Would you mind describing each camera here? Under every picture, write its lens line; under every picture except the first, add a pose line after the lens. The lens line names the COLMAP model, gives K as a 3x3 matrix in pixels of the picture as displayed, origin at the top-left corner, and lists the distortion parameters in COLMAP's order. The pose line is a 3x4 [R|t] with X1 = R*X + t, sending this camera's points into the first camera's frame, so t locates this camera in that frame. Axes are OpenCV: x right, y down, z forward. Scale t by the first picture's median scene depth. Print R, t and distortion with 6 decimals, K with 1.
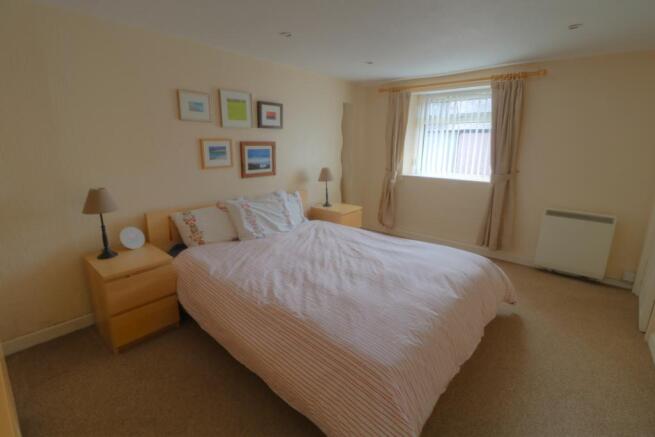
lens RADIAL K [[302.1, 0, 326.8], [0, 302.1, 207.6], [0, 0, 1]] dist [-0.011855, -0.000410]
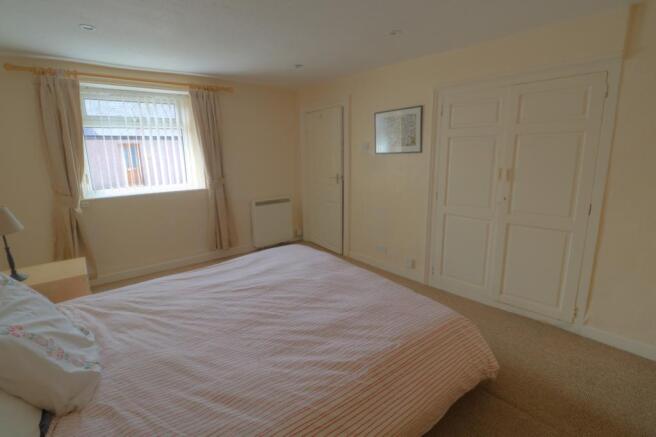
lens RADIAL K [[302.5, 0, 327.3], [0, 302.5, 207.6], [0, 0, 1]] dist [-0.011855, -0.000410]
pose [[0.181928, -0.197362, 0.963302, -0.569830], [0.221781, 0.962643, 0.155342, -0.132904], [-0.957975, 0.185381, 0.218903, 0.584396]]
